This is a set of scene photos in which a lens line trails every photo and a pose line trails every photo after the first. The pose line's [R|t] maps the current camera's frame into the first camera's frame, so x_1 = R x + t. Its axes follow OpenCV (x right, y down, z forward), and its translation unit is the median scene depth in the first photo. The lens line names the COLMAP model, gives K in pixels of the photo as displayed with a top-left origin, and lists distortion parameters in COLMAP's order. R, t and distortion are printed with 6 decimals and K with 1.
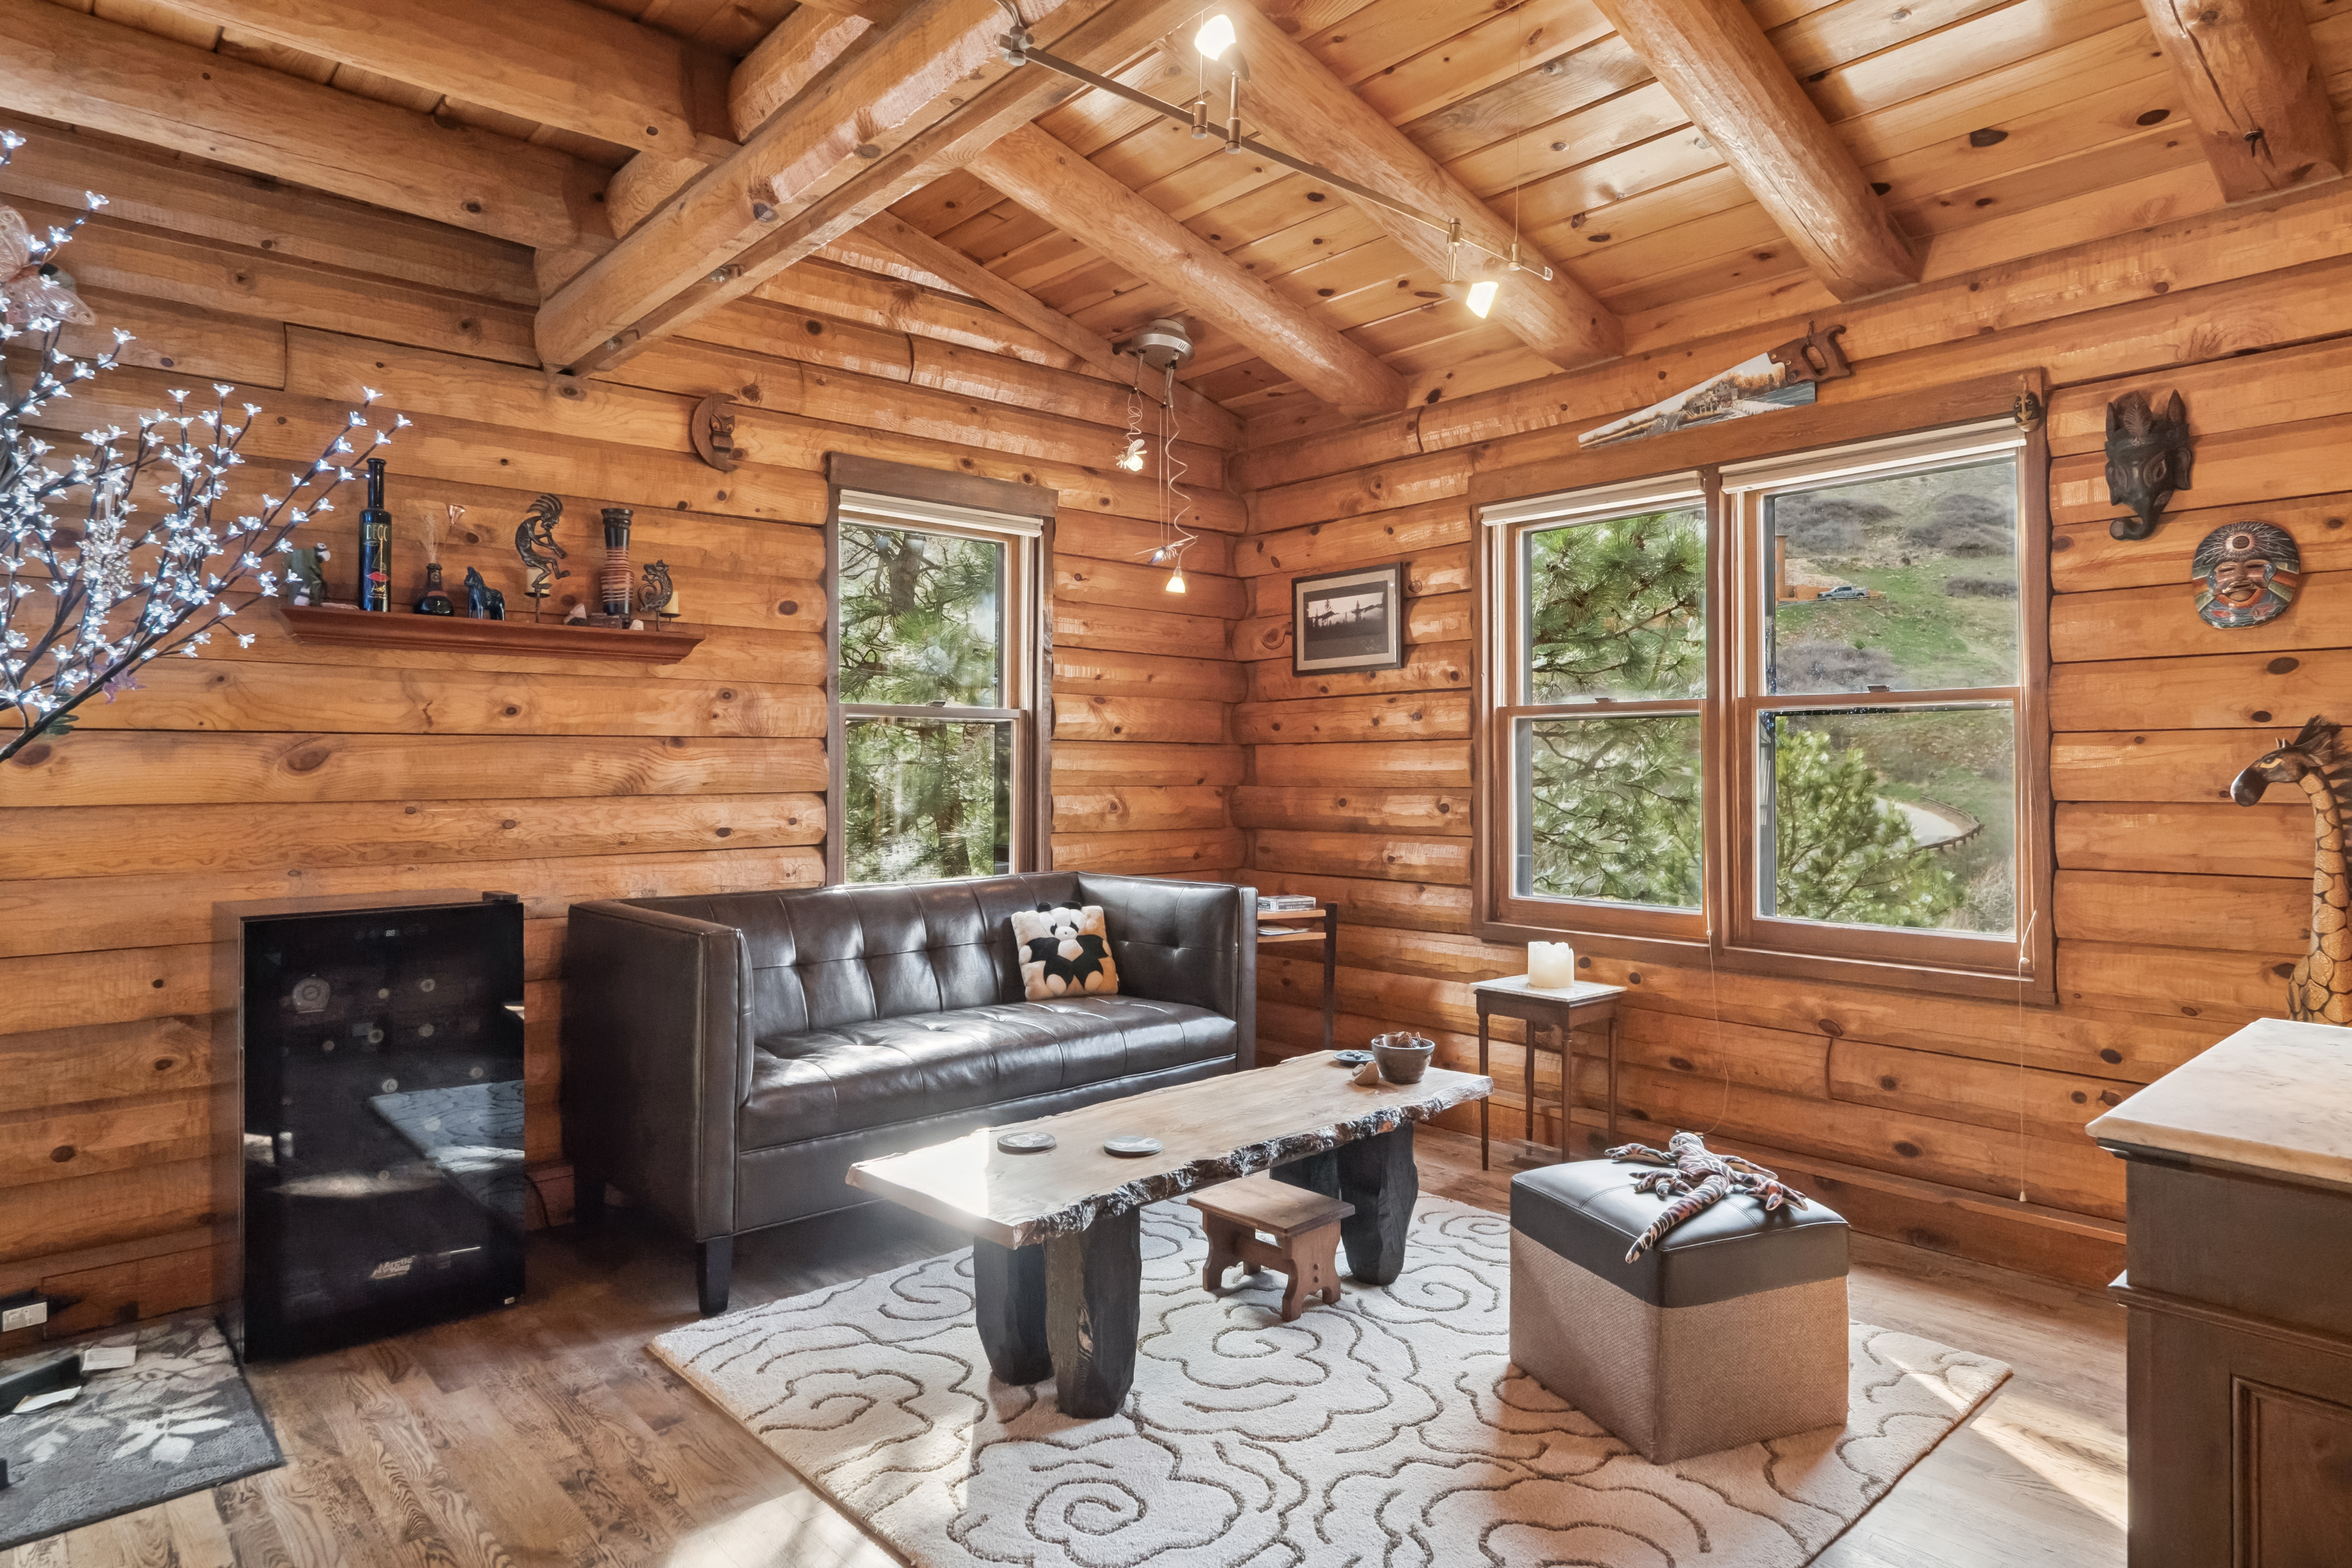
lens RADIAL K [[1331.5, 0, 1164.0], [0, 1331.5, 746.5], [0, 0, 1]] dist [0.003430, -0.001917]
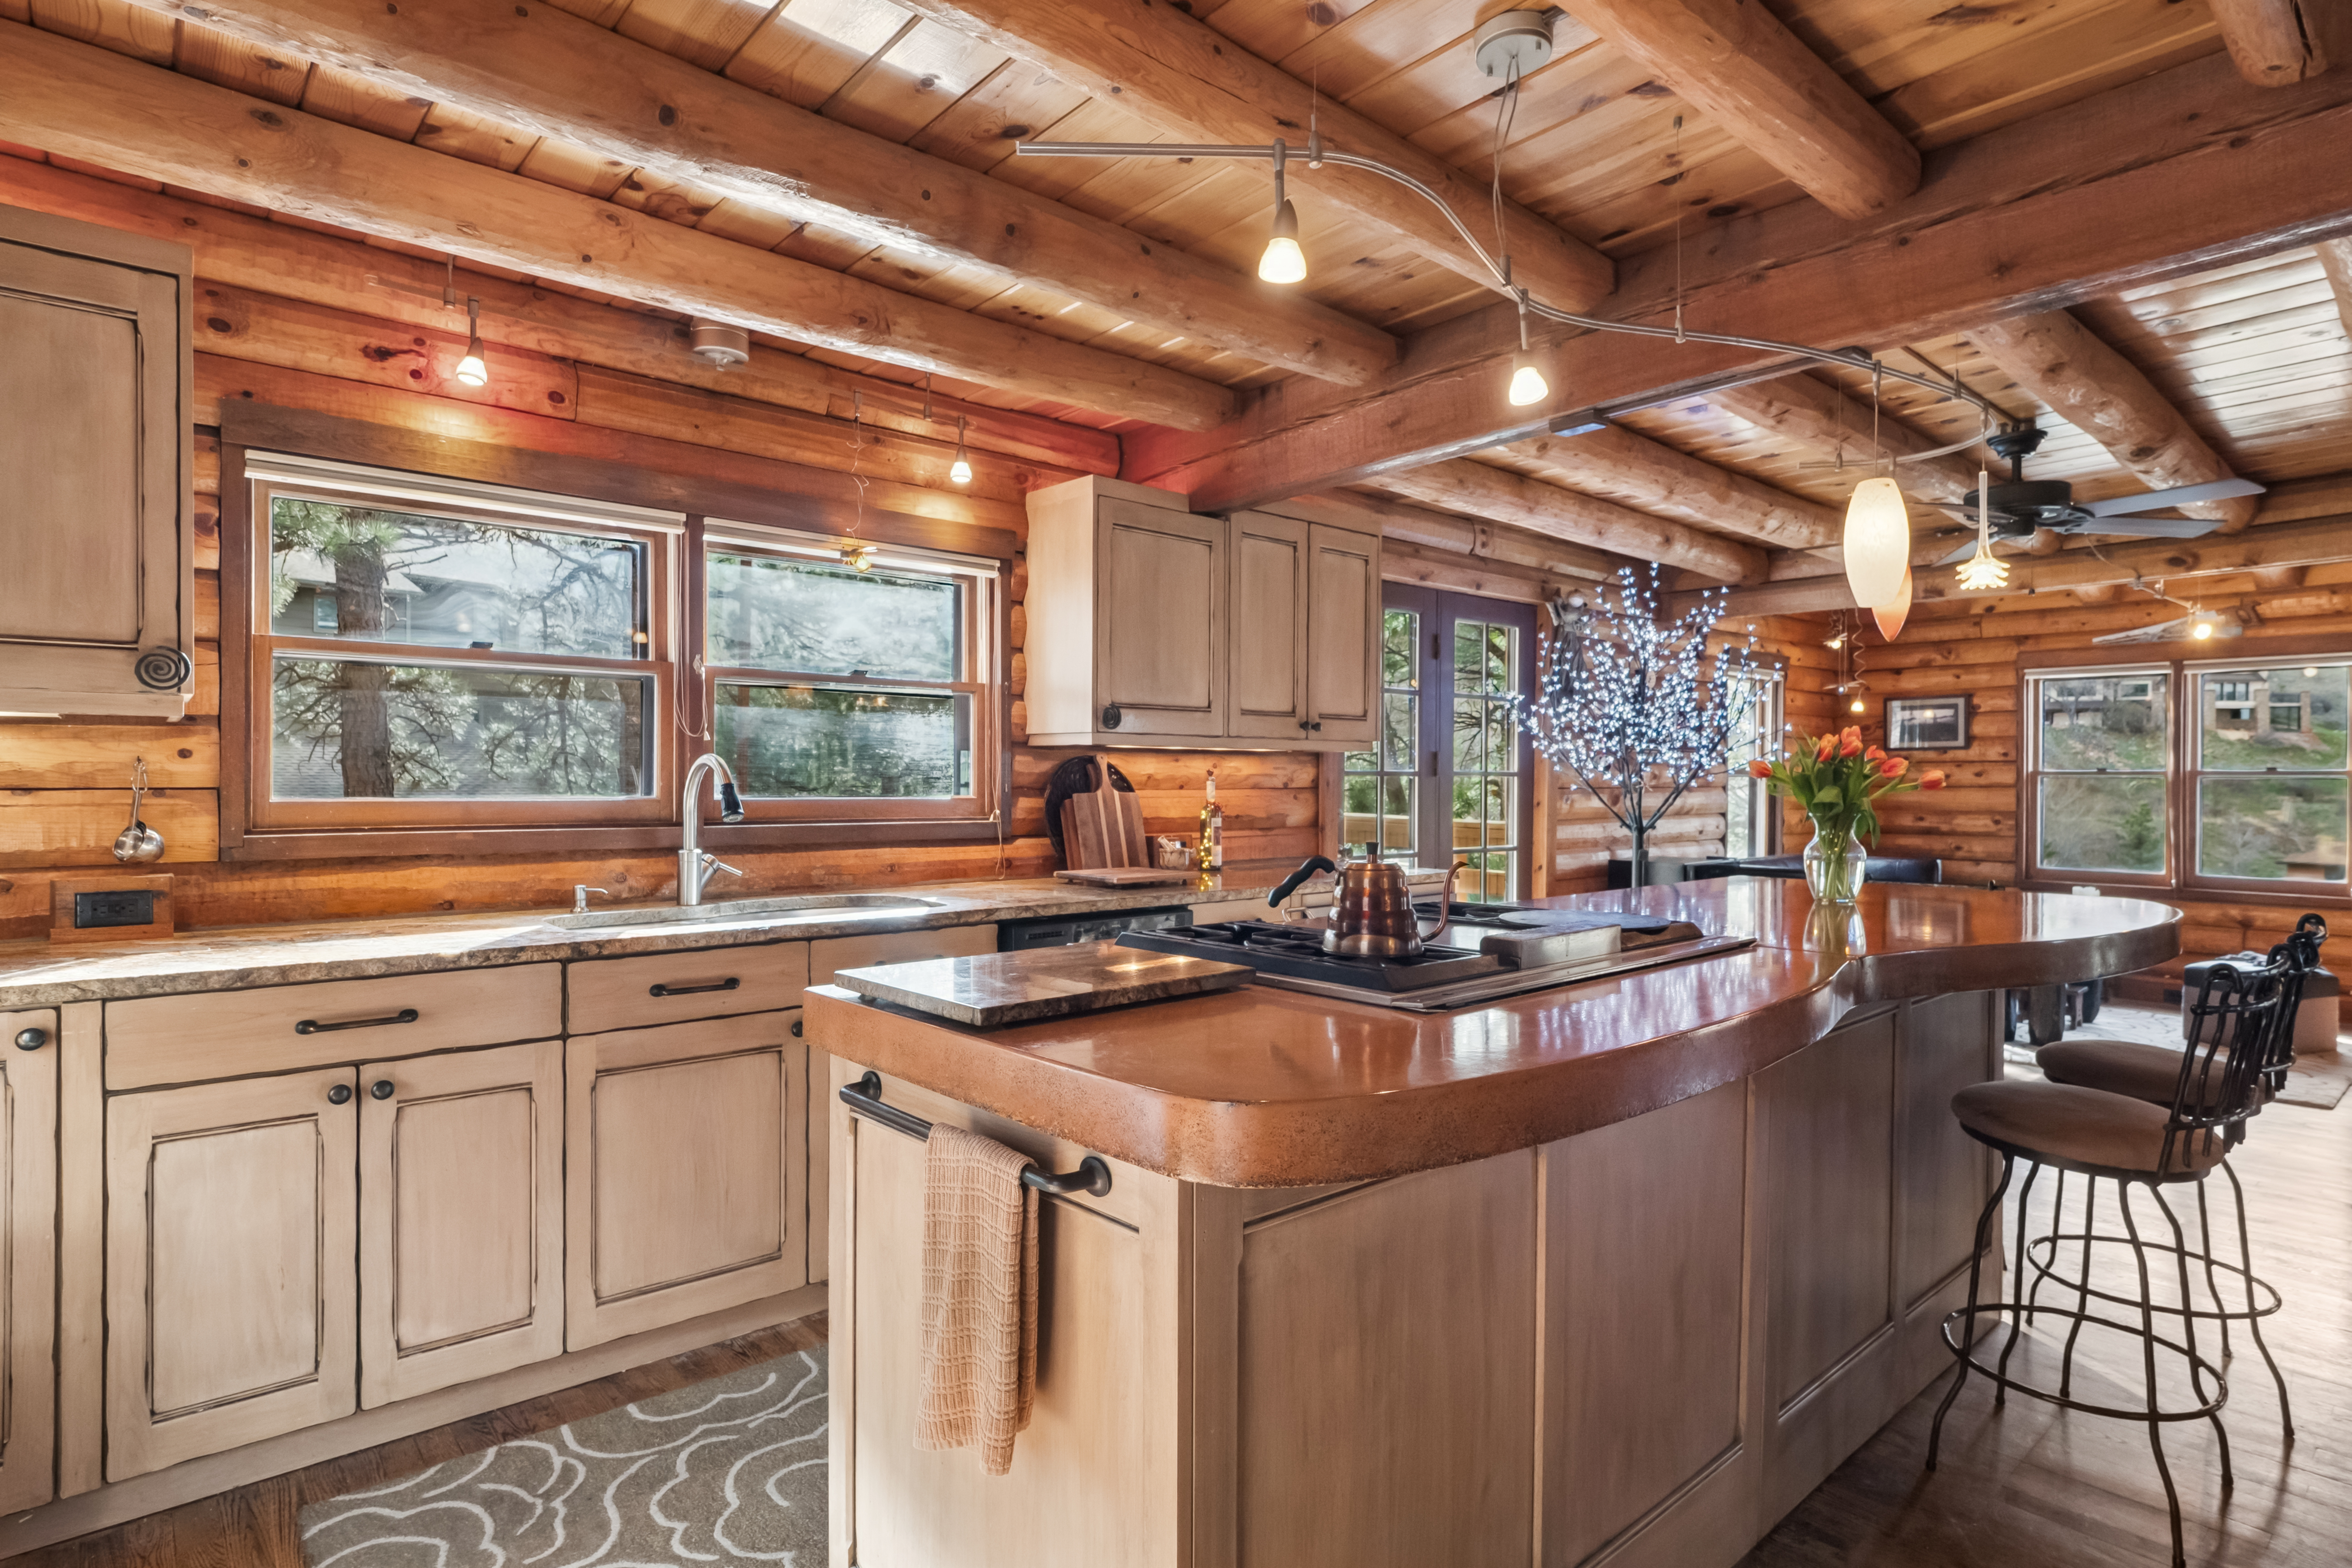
lens RADIAL K [[1183.0, 0, 1233.2], [0, 1183.0, 784.2], [0, 0, 1]] dist [0.007953, -0.000886]
pose [[0.999877, 0.003710, 0.015215, -1.076945], [-0.003993, 0.999818, 0.018657, -0.042791], [-0.015143, -0.018716, 0.999710, -0.829921]]
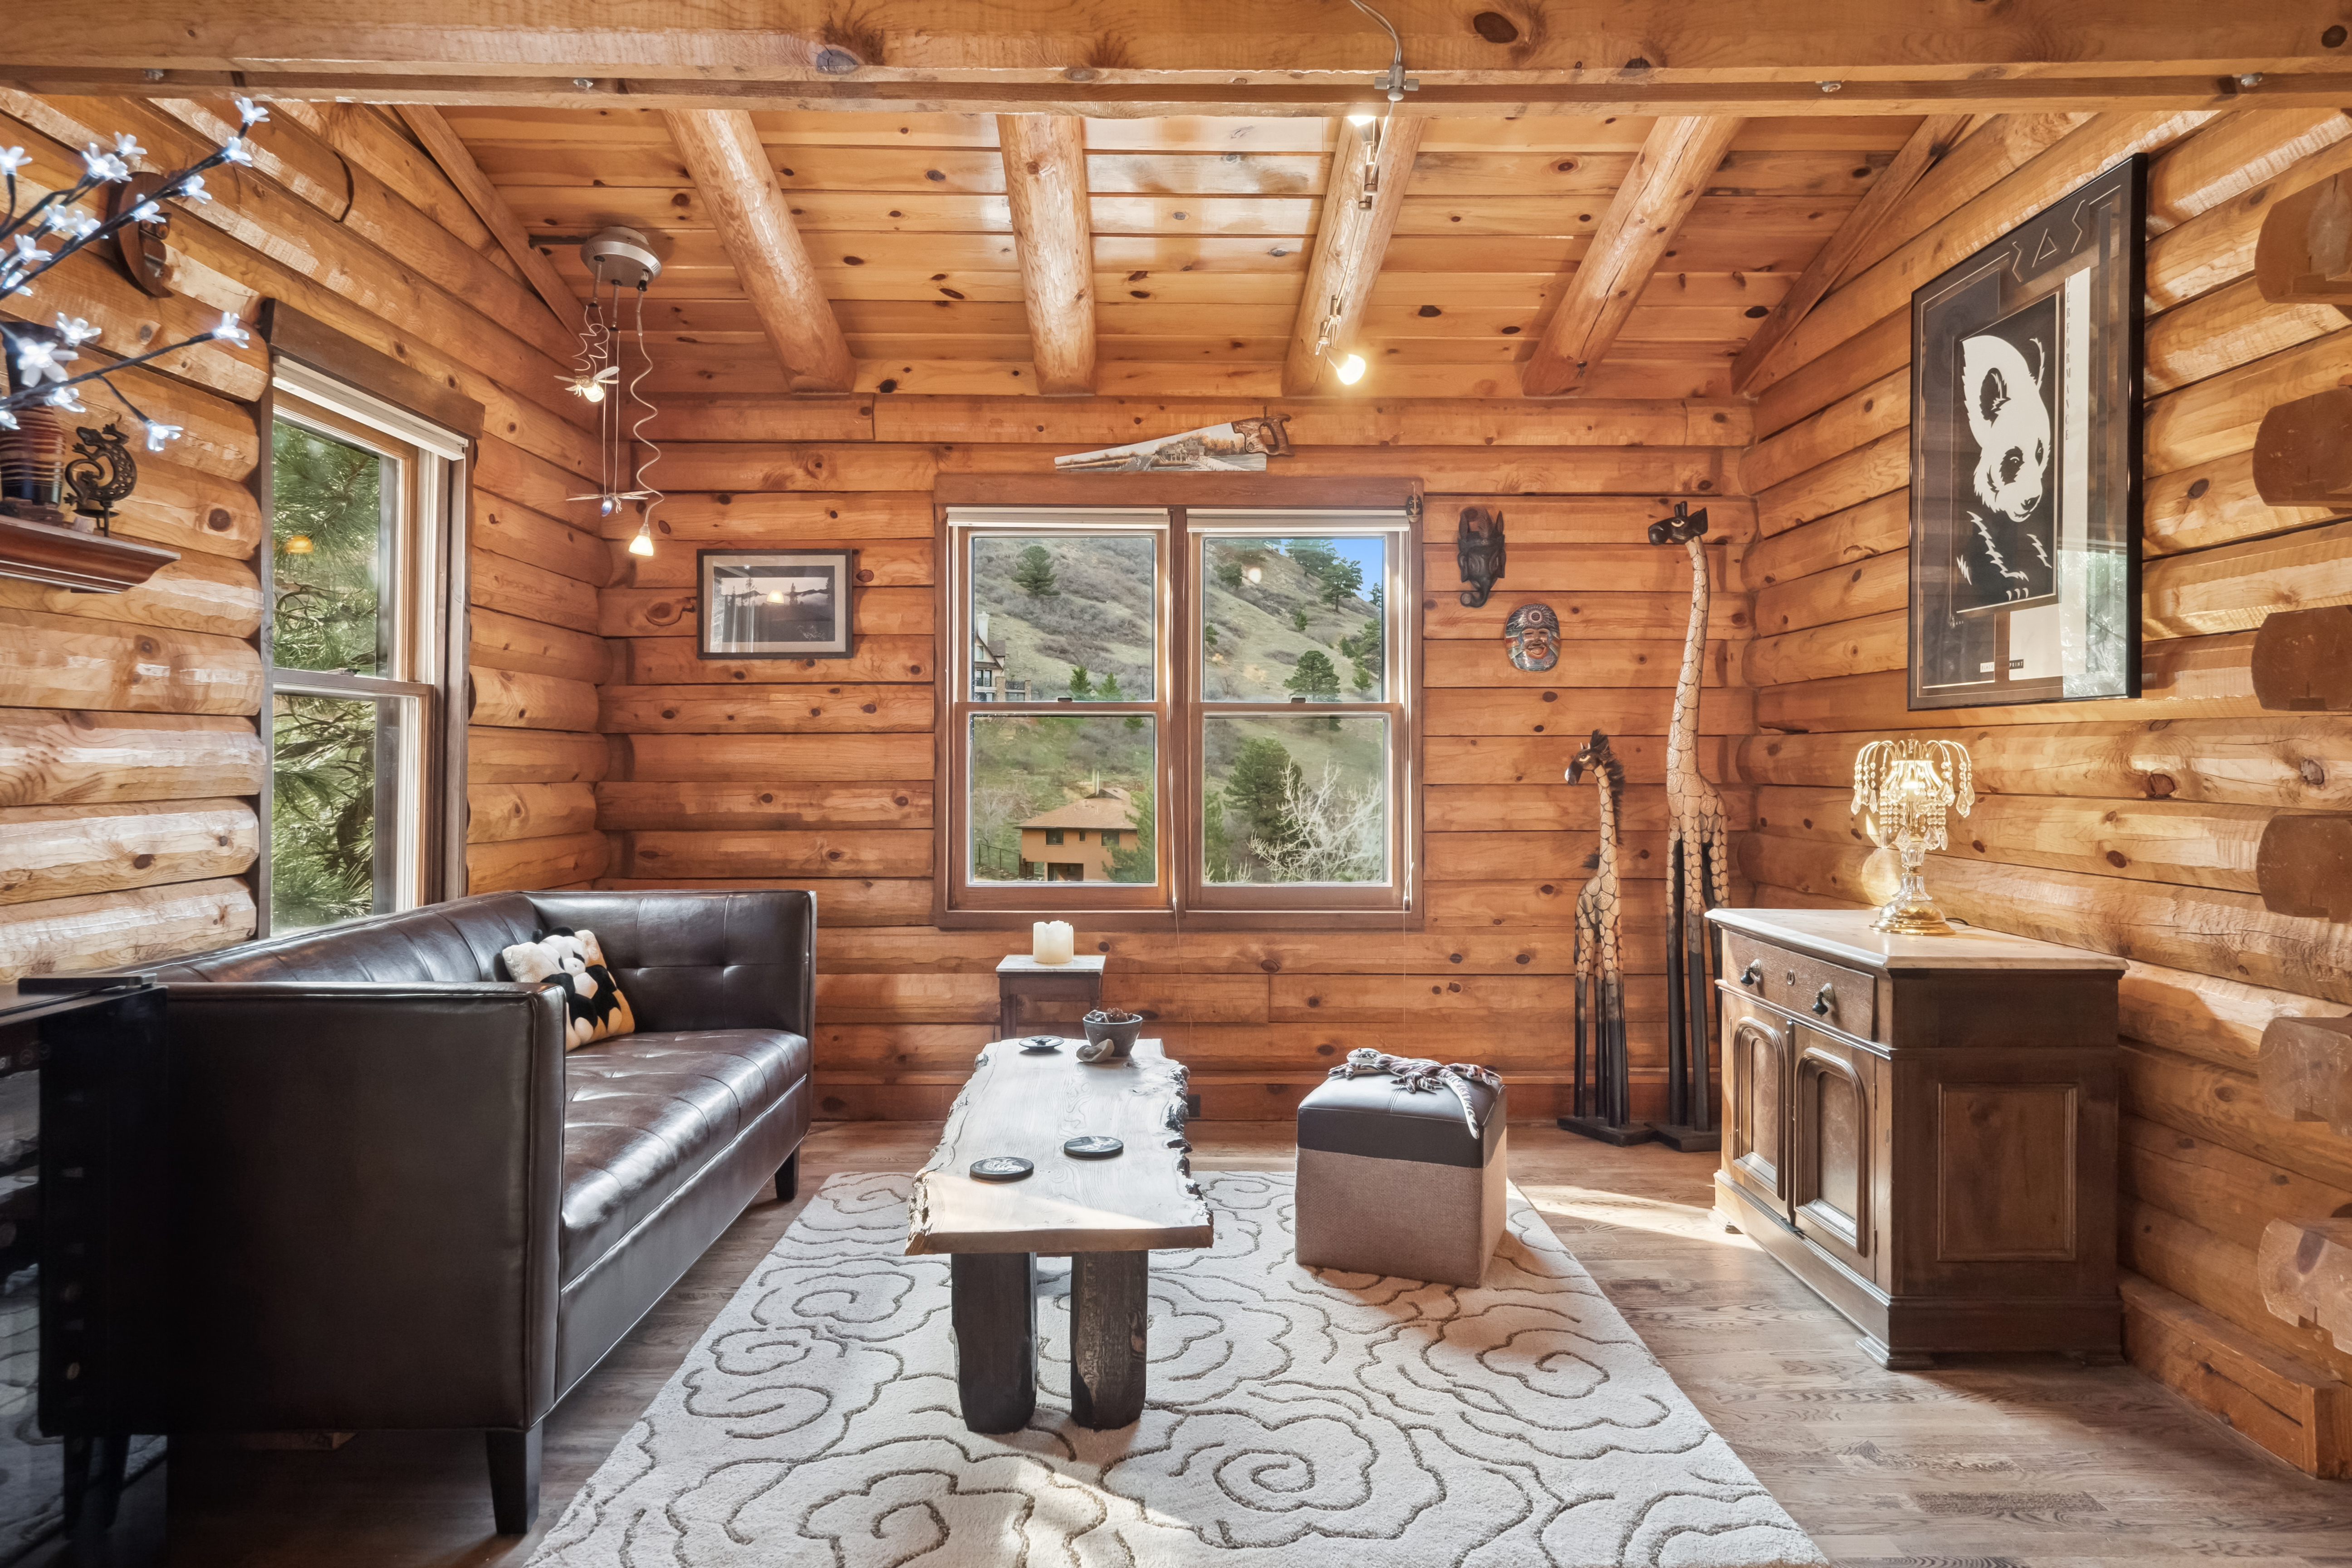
lens RADIAL K [[1370.9, 0, 1177.1], [0, 1370.9, 743.4], [0, 0, 1]] dist [0.001694, -0.000633]
pose [[0.655227, 0.010267, 0.755363, -0.497007], [-0.013043, 0.999912, -0.002277, 0.002899], [-0.755320, -0.008360, 0.655303, 0.195268]]
